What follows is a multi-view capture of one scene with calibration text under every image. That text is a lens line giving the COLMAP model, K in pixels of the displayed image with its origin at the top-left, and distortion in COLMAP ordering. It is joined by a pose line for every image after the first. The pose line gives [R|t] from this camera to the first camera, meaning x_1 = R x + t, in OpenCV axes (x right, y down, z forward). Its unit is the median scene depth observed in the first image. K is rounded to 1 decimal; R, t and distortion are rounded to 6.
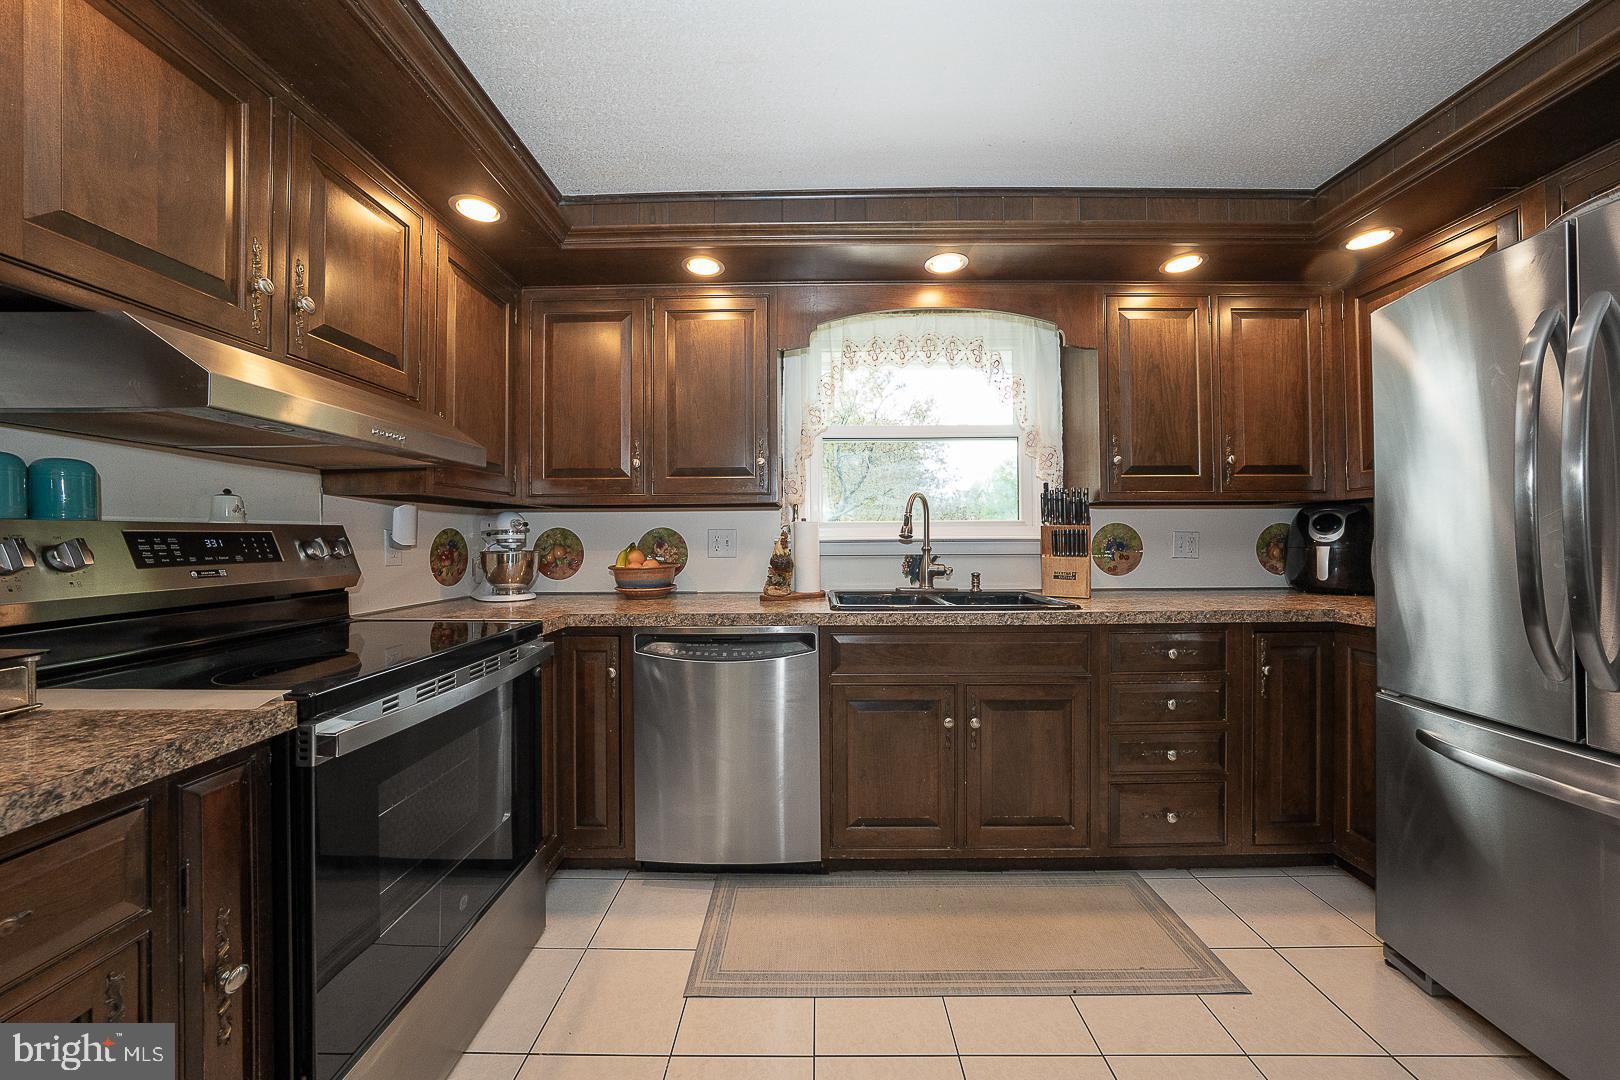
lens RADIAL K [[549.7, 0, 812.9], [0, 549.7, 534.3], [0, 0, 1]] dist [-0.011415, 0.000801]
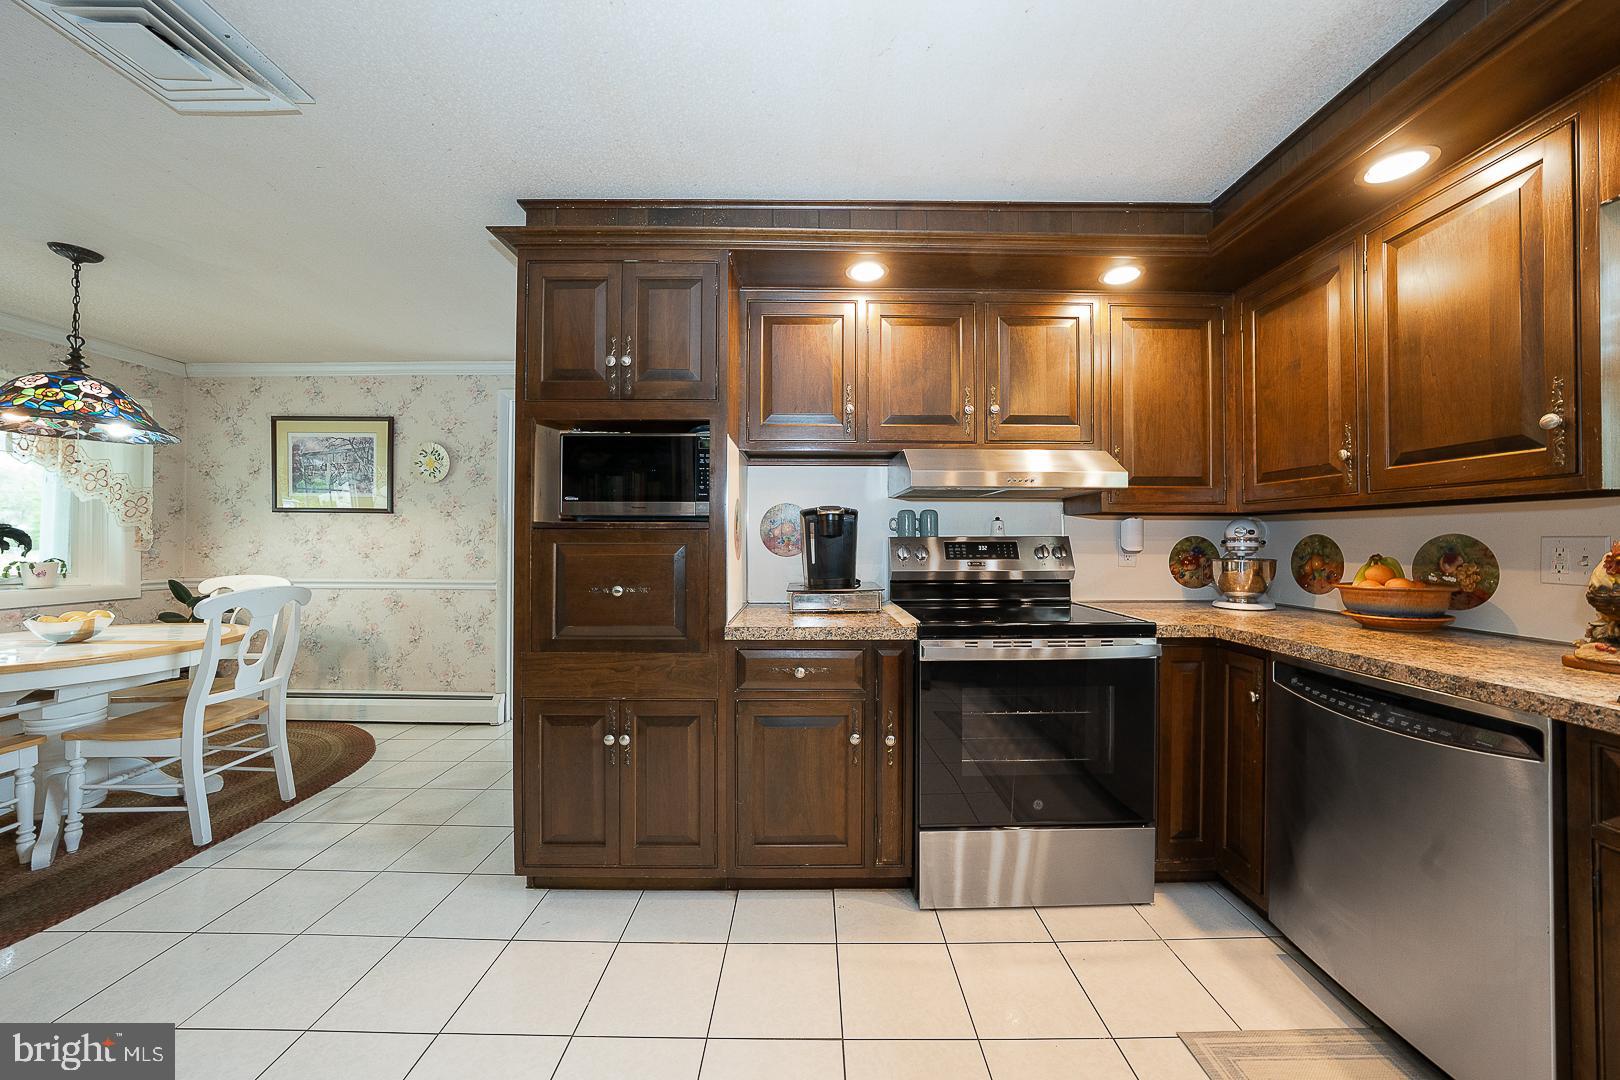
lens RADIAL K [[549.7, 0, 823.0], [0, 549.7, 535.8], [0, 0, 1]] dist [-0.011415, 0.000801]
pose [[0.040840, -0.001170, -0.999165, 0.427121], [0.003566, 0.999993, -0.001025, -0.013928], [0.999159, -0.003521, 0.040844, 0.215704]]
